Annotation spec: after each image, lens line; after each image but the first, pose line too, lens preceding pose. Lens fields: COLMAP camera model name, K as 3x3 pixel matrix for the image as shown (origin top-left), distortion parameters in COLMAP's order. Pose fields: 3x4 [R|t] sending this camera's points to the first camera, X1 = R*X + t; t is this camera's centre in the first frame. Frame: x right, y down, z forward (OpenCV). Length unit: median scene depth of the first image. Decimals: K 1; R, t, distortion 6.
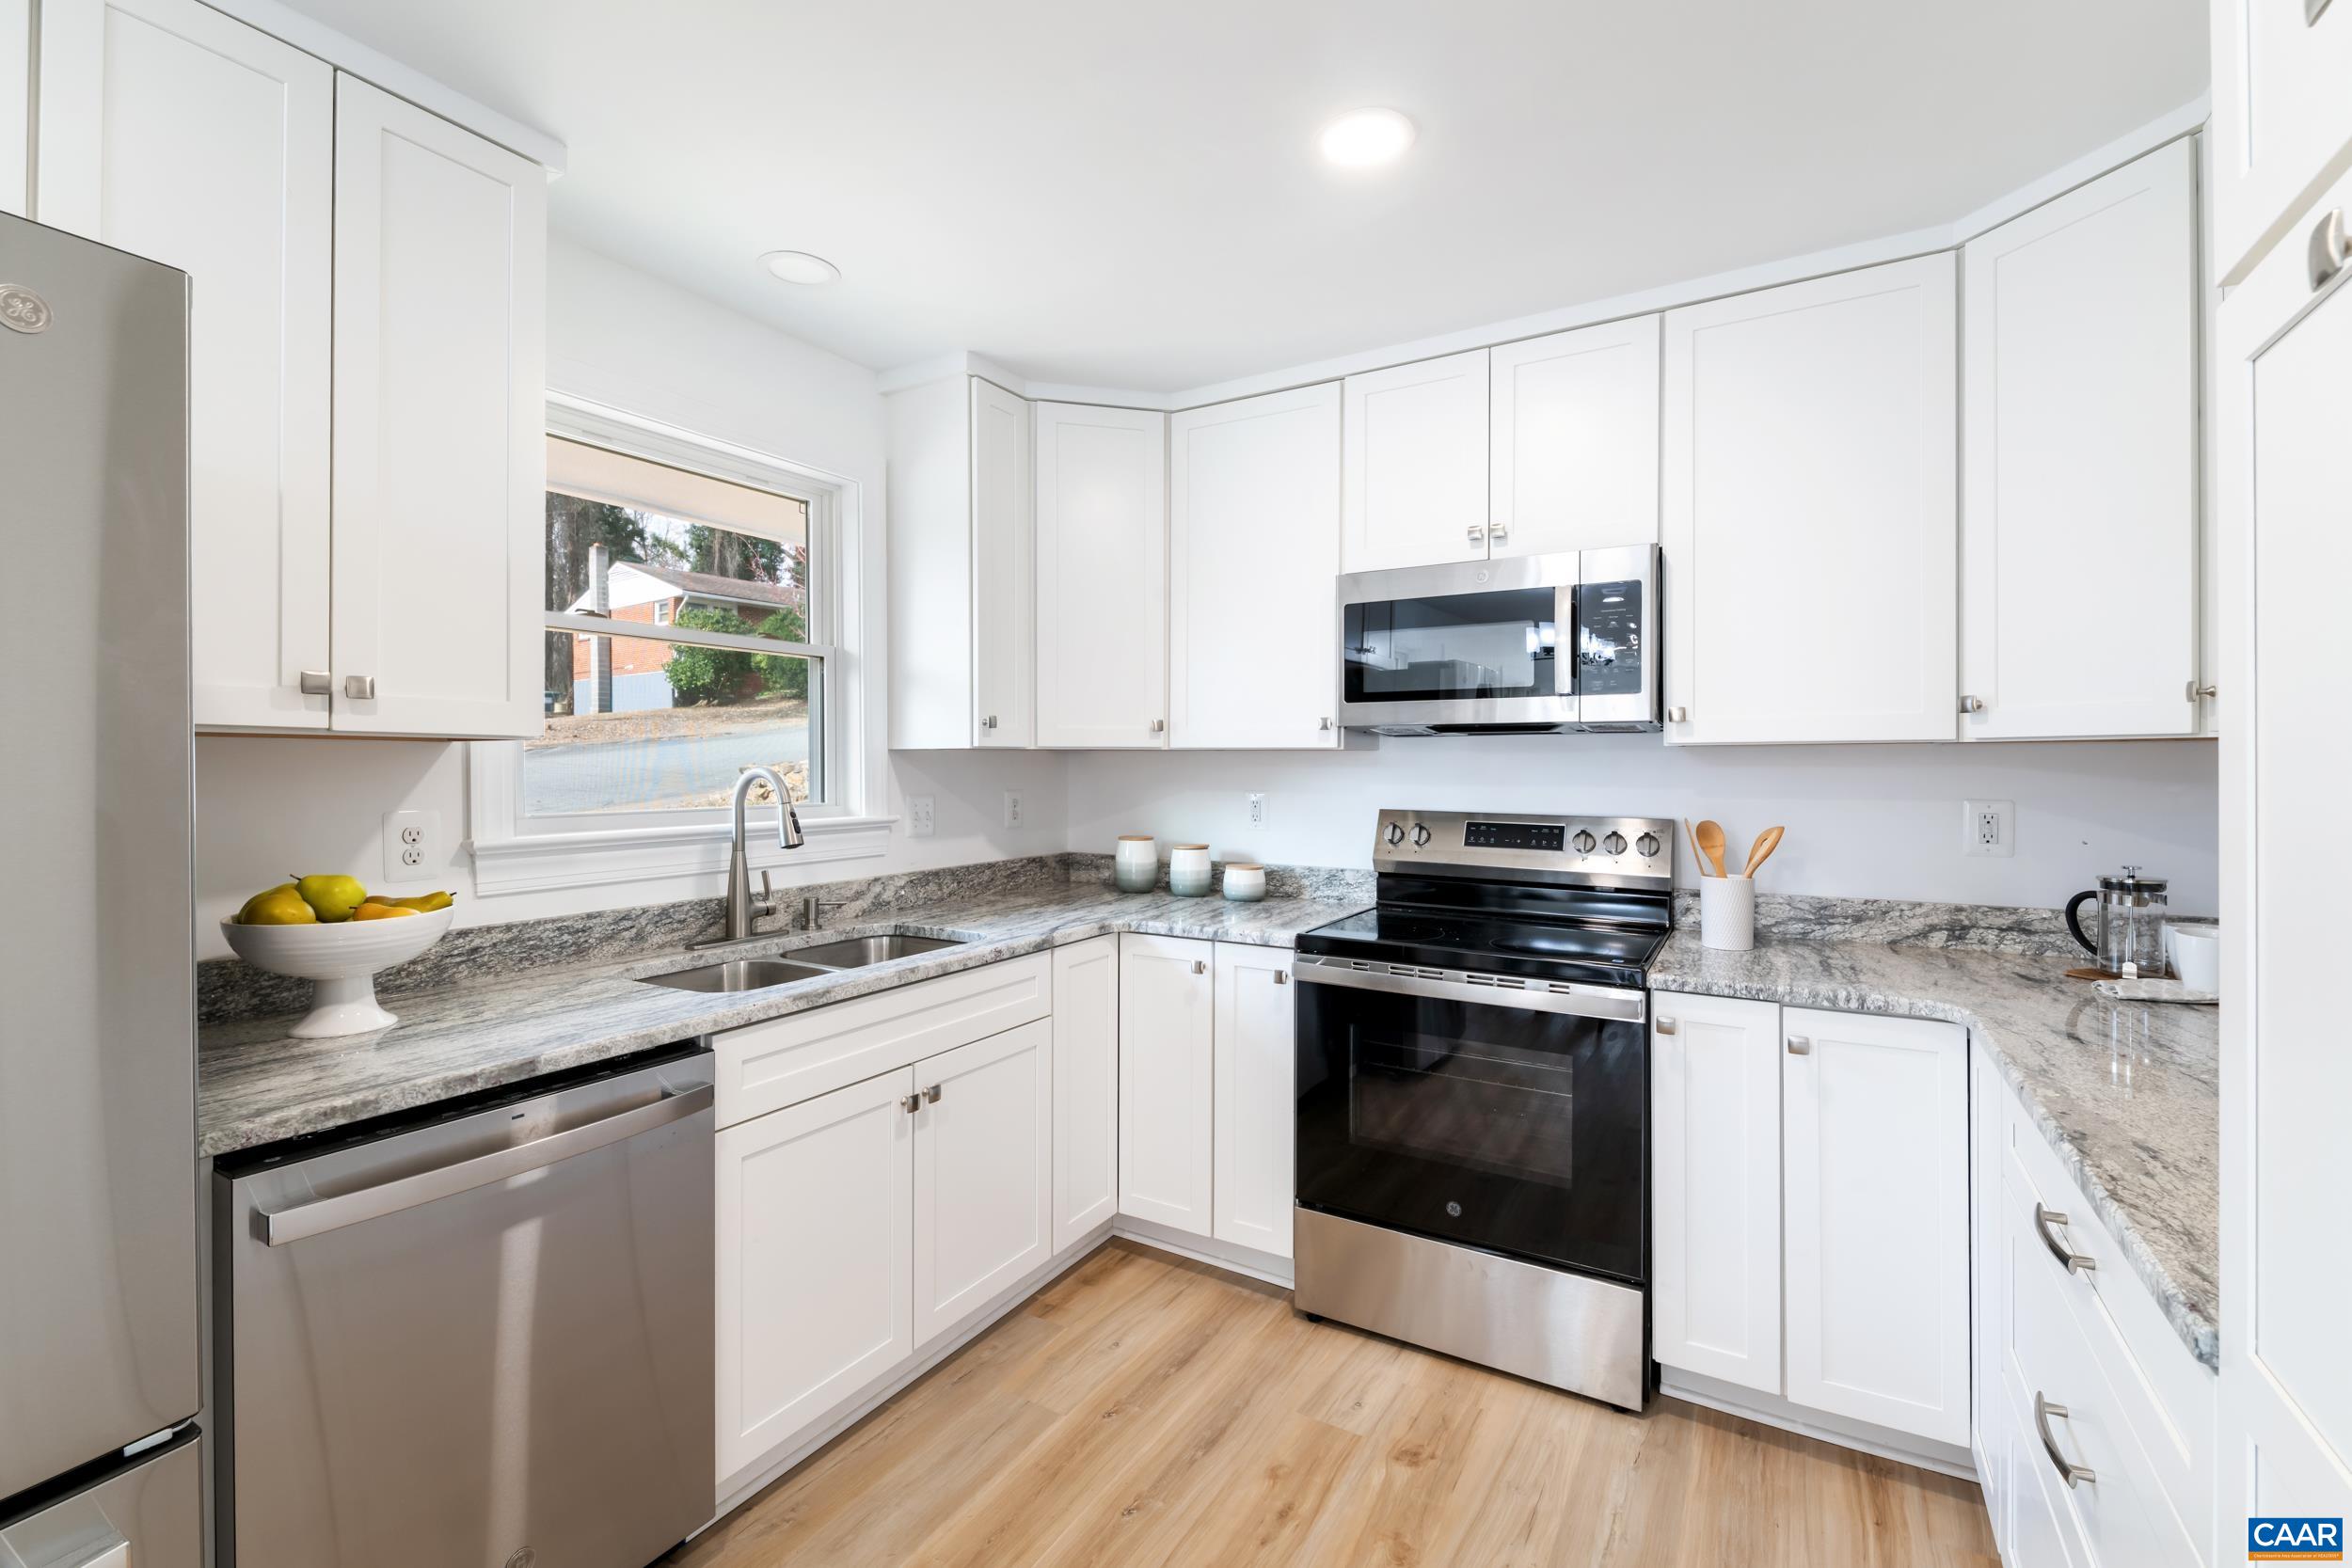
lens RADIAL K [[1012.3, 0, 1162.3], [0, 1012.3, 765.3], [0, 0, 1]] dist [0.009719, -0.007457]
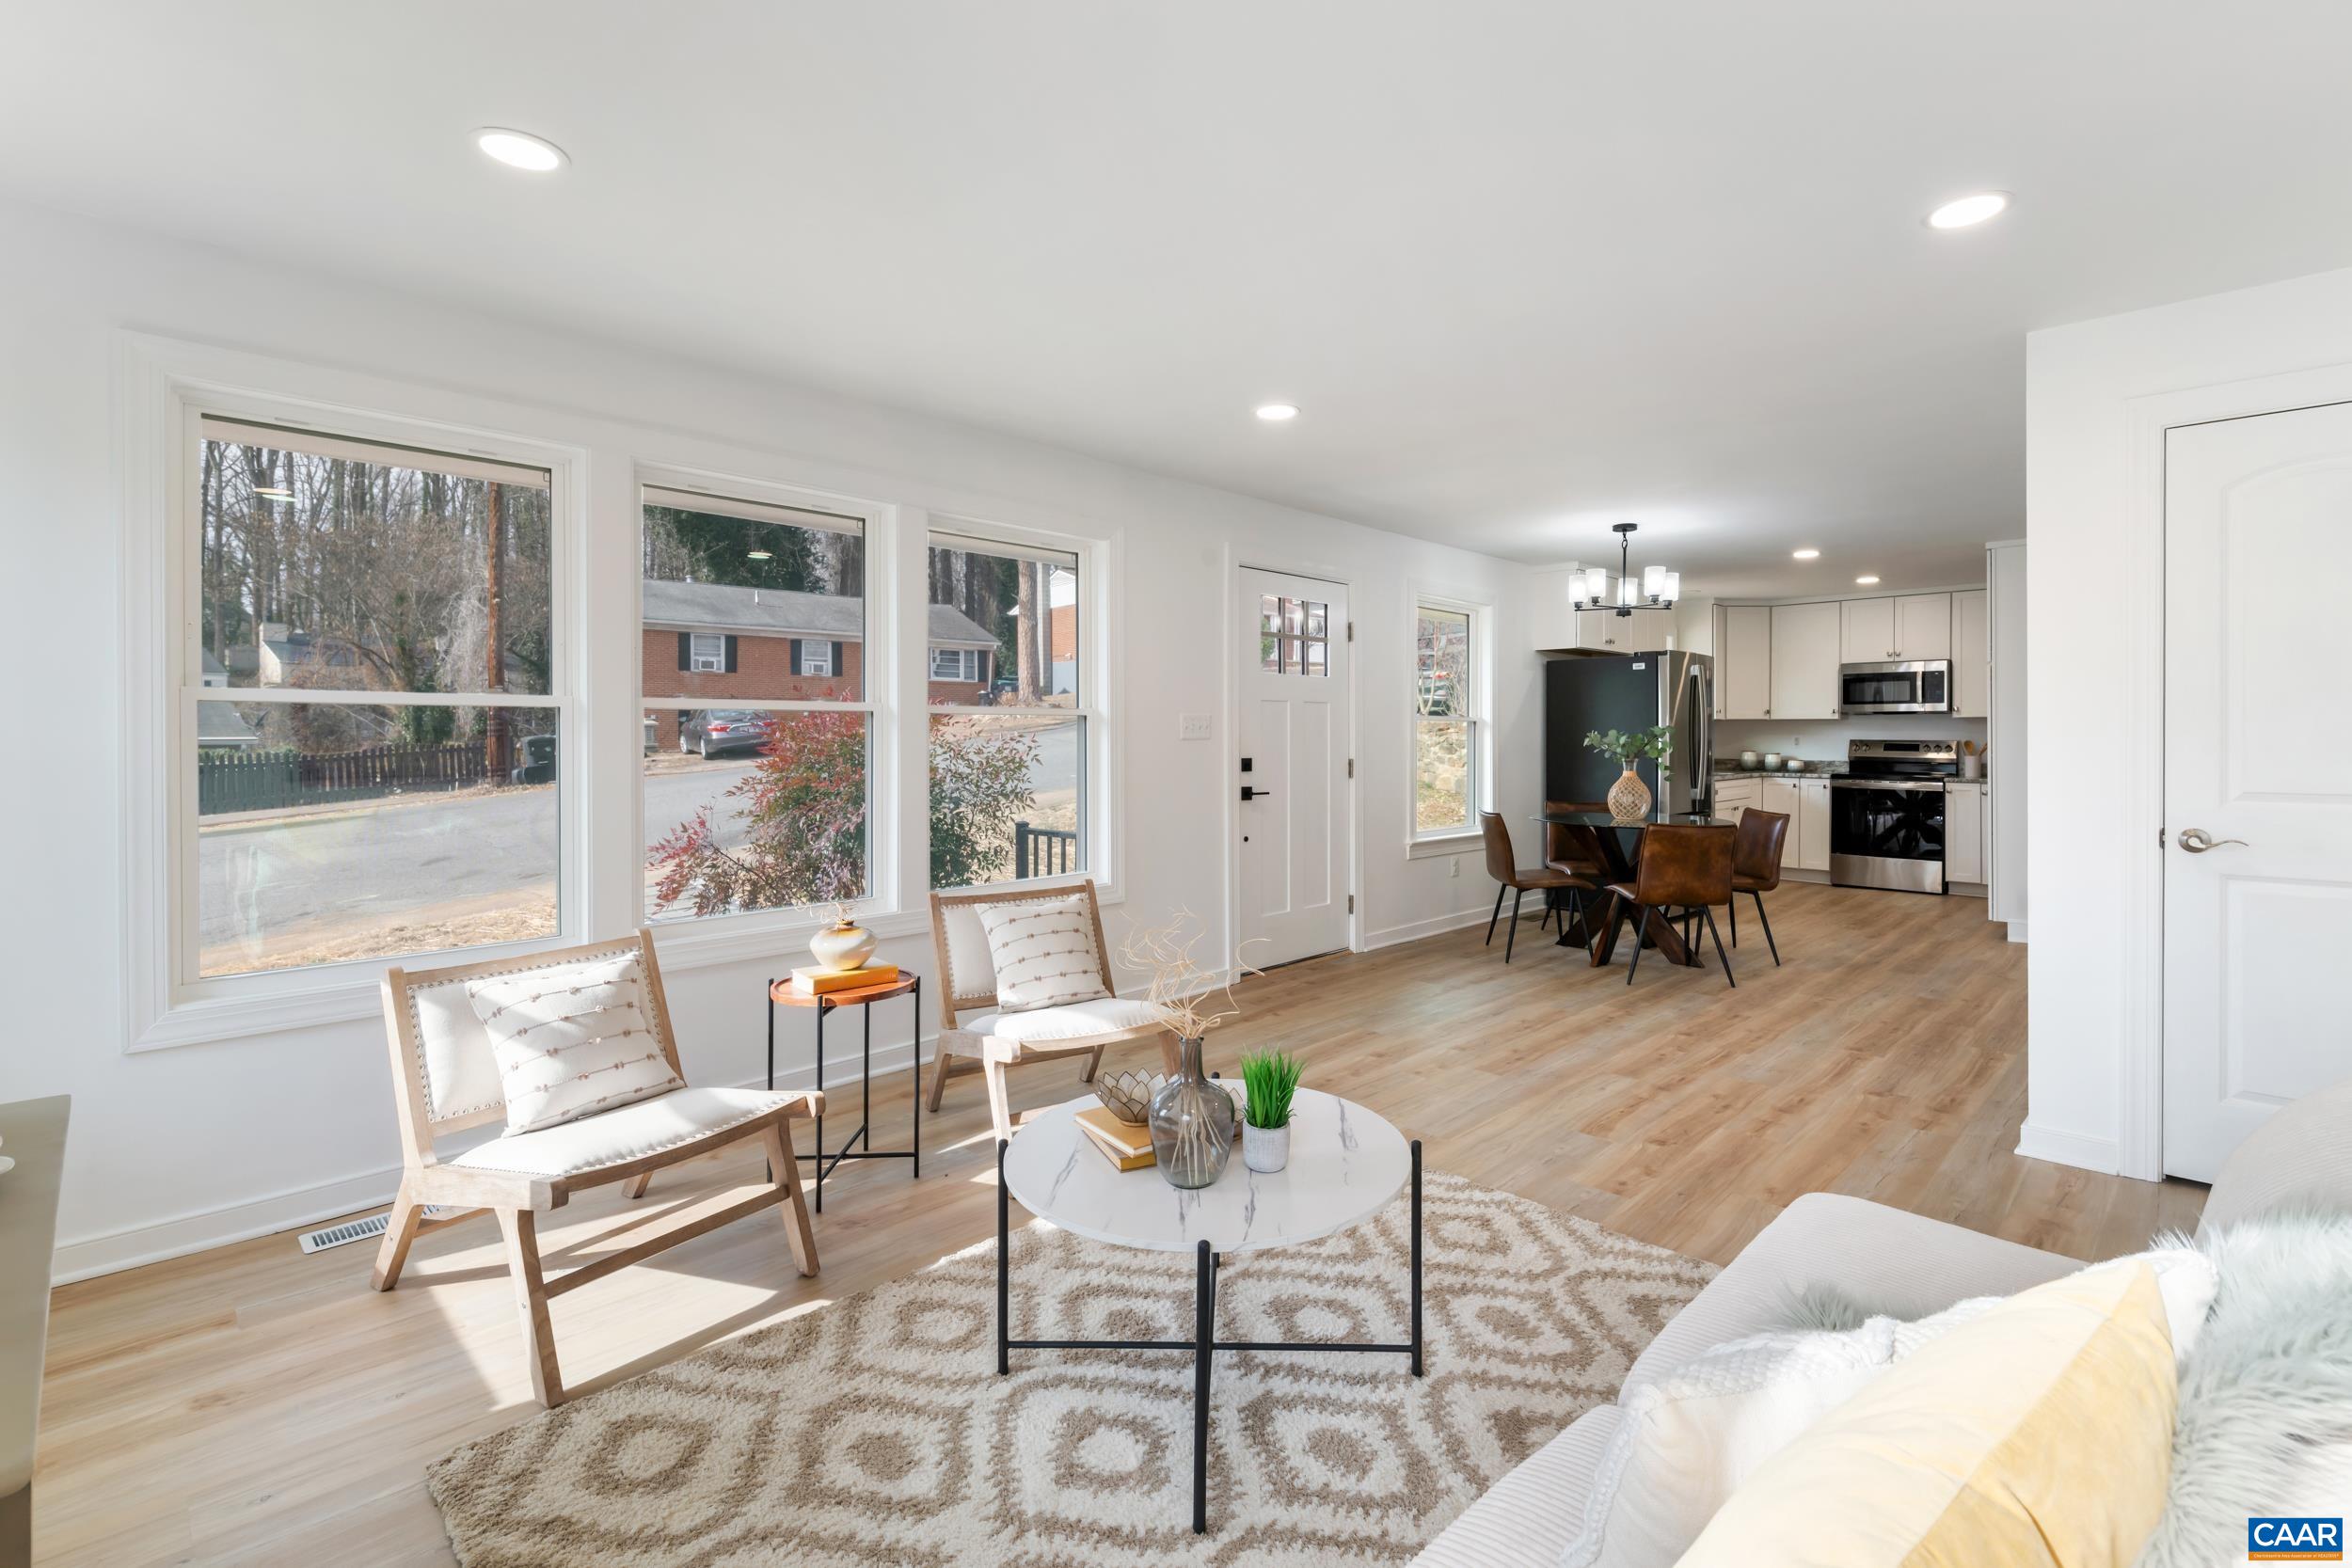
lens RADIAL K [[1057.9, 0, 1212.4], [0, 1057.9, 737.8], [0, 0, 1]] dist [0.010359, -0.007333]
pose [[0.975592, 0.001486, -0.219584, -1.177653], [-0.000805, 0.999995, 0.003190, 0.038856], [0.219588, -0.002935, 0.975588, -3.103856]]
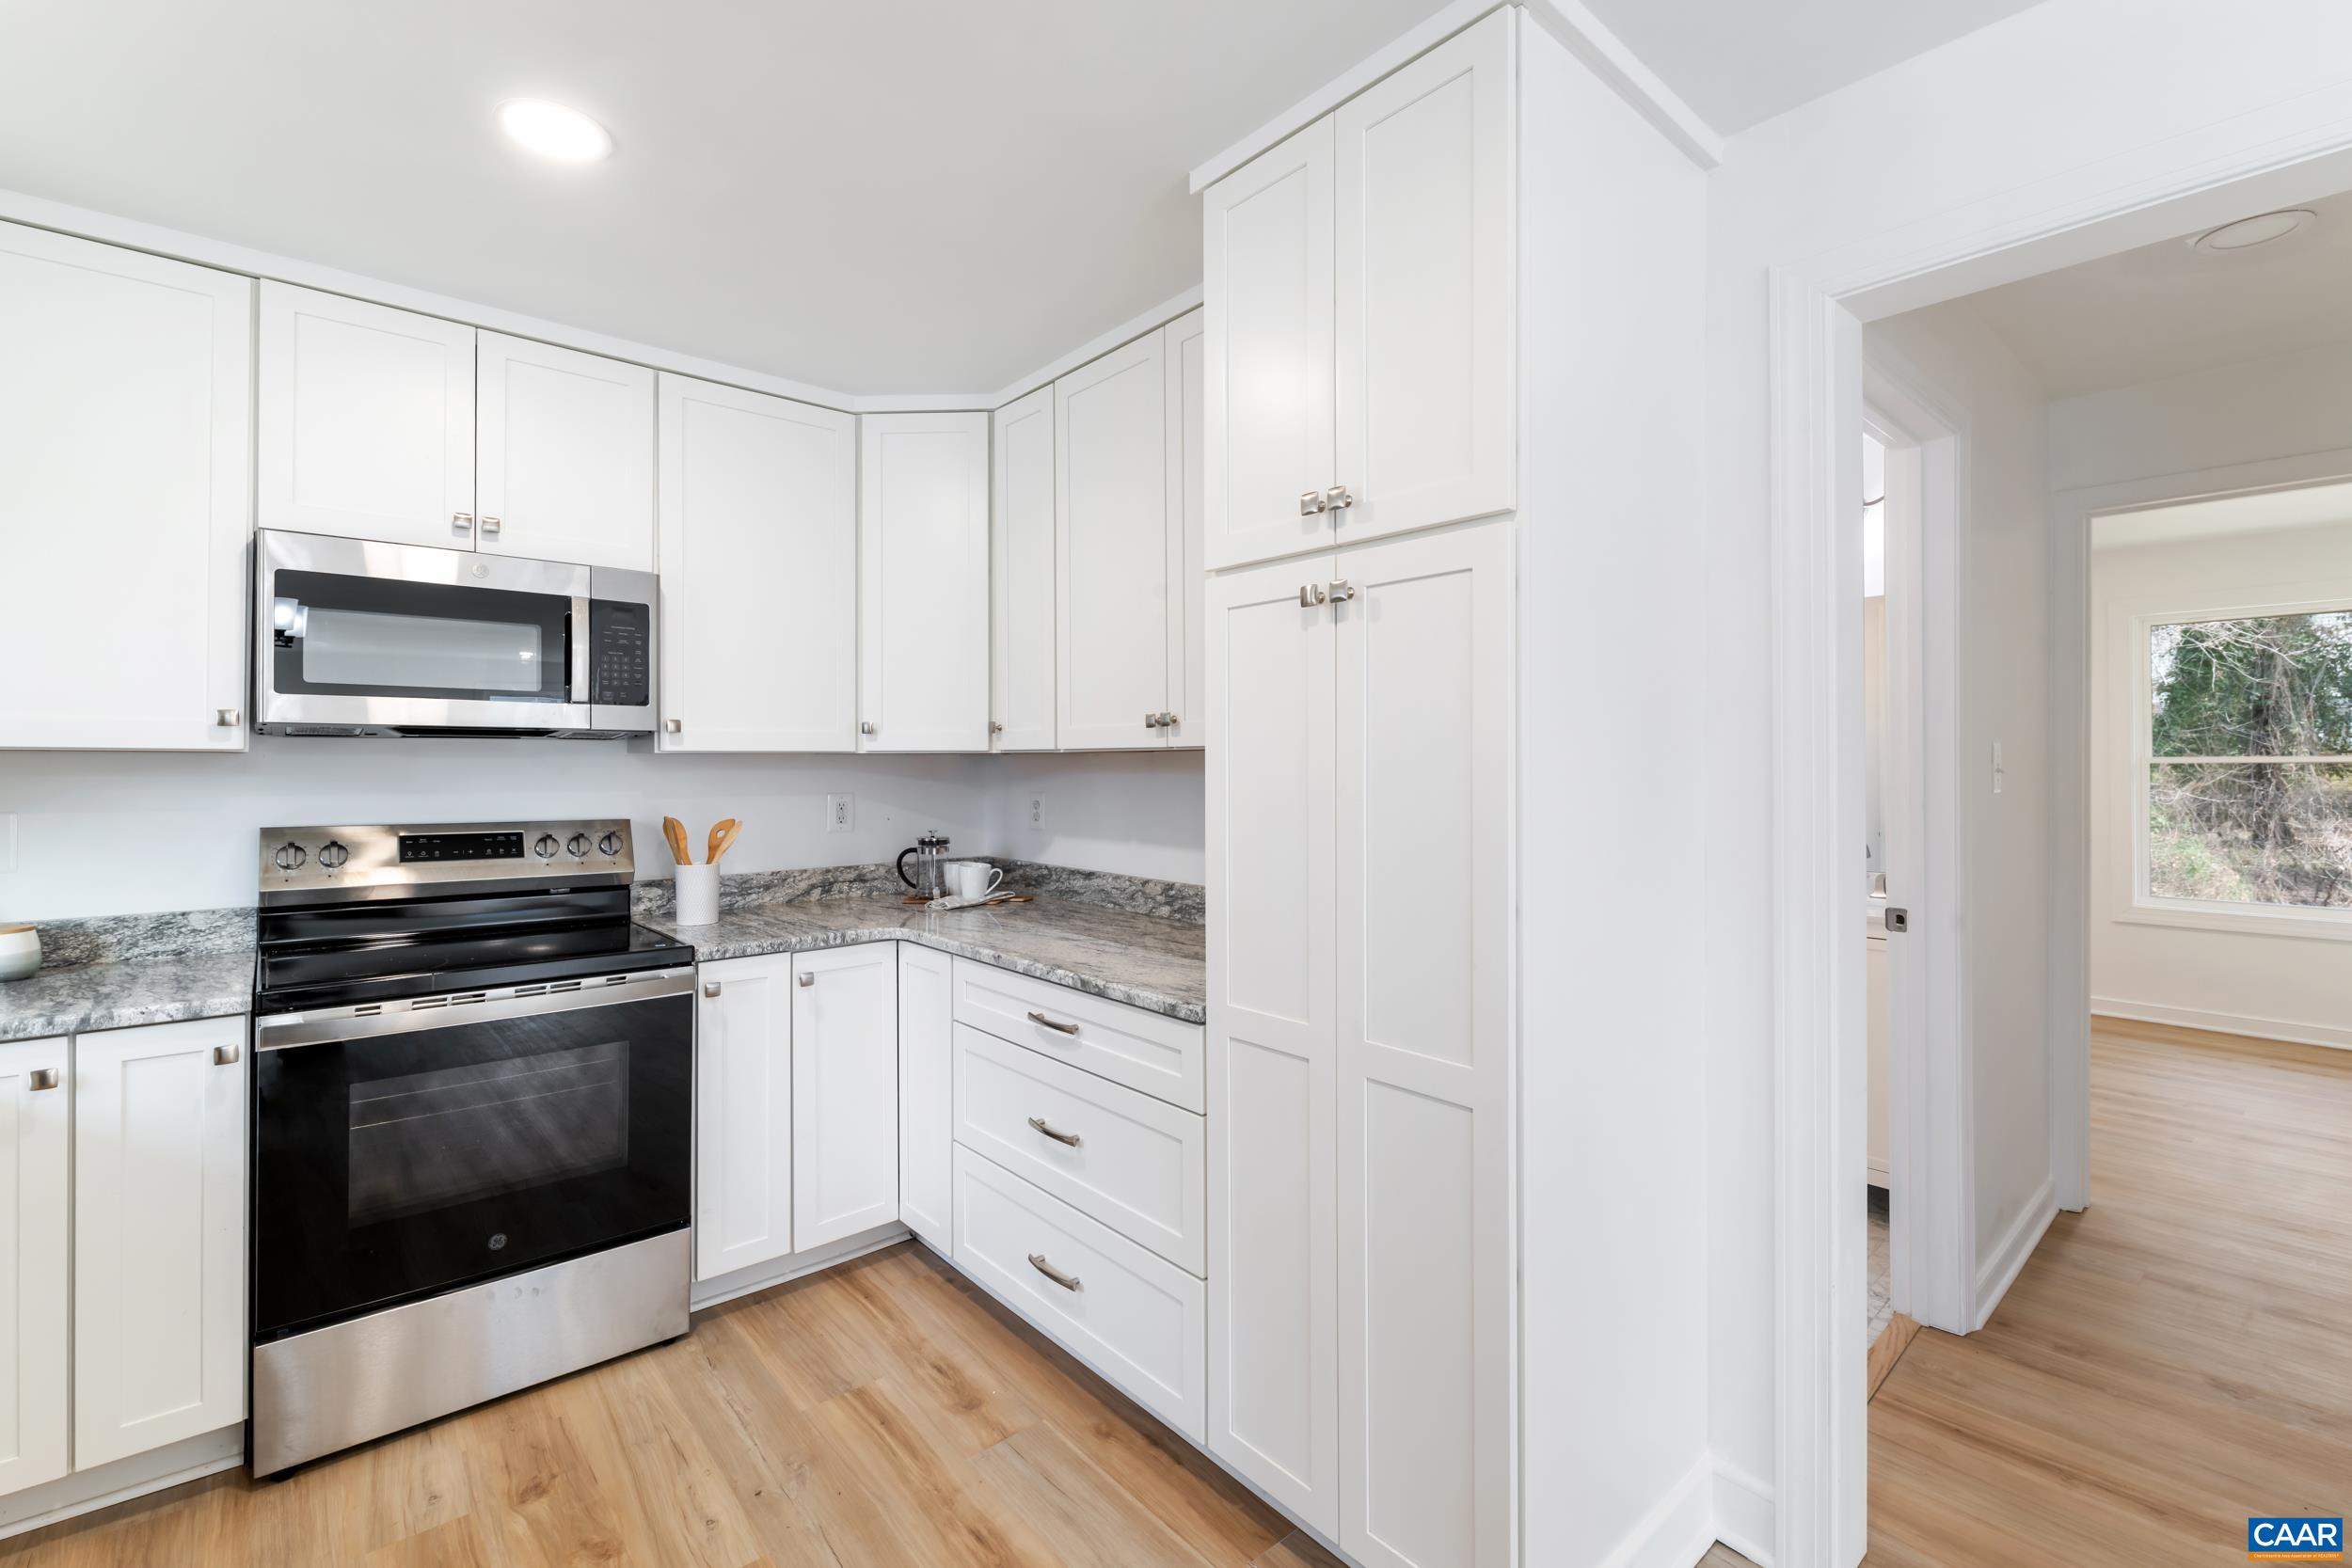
lens RADIAL K [[1023.4, 0, 1176.7], [0, 1023.4, 757.7], [0, 0, 1]] dist [0.013883, -0.007526]
pose [[0.309271, 0.005271, 0.950959, -0.418571], [0.003598, 0.999971, -0.006713, -0.004278], [-0.950967, 0.005498, 0.309243, 0.097070]]
